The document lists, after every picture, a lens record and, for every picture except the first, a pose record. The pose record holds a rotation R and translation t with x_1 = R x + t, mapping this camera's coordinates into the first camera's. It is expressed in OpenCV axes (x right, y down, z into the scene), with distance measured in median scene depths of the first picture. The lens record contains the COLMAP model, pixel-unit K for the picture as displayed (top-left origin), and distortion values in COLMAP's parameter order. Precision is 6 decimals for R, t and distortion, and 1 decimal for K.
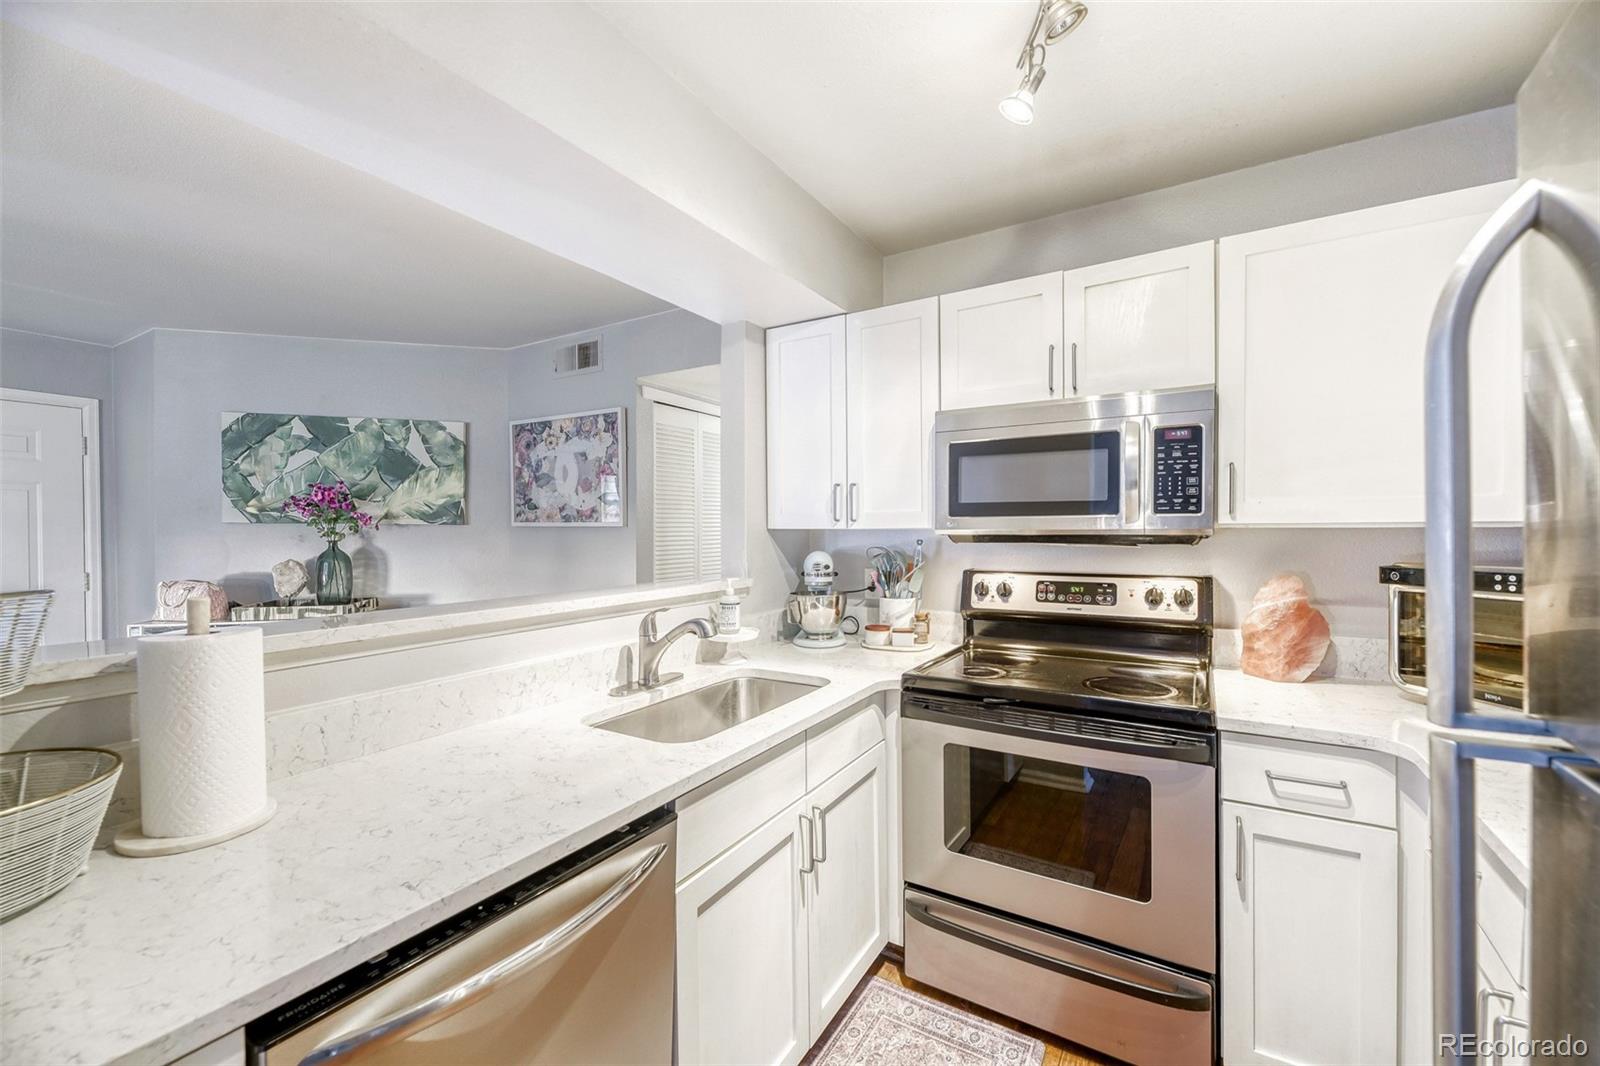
lens RADIAL K [[640.2, 0, 802.1], [0, 640.2, 540.5], [0, 0, 1]] dist [0.001148, -0.000130]
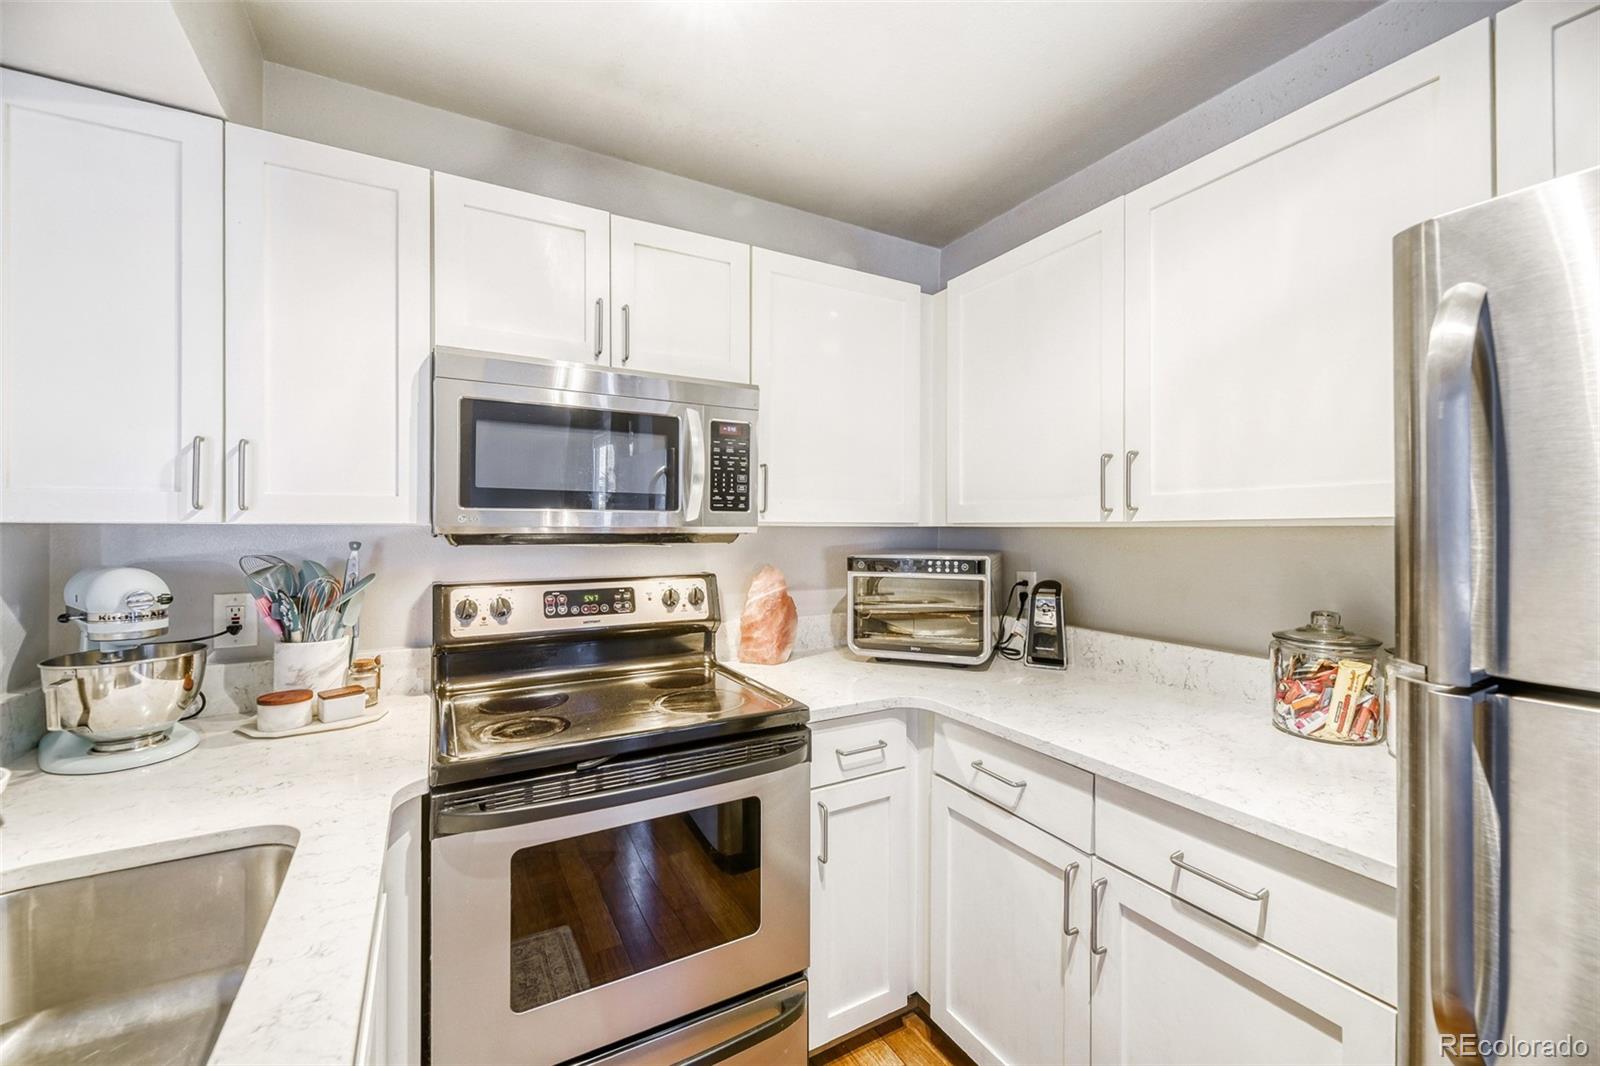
lens RADIAL K [[653.8, 0, 799.7], [0, 653.8, 528.6], [0, 0, 1]] dist [0.013302, -0.000479]
pose [[0.487321, 0.001777, 0.873221, -0.199709], [0.009981, 0.999921, -0.007605, -0.005779], [-0.873166, 0.012421, 0.487265, 0.361466]]
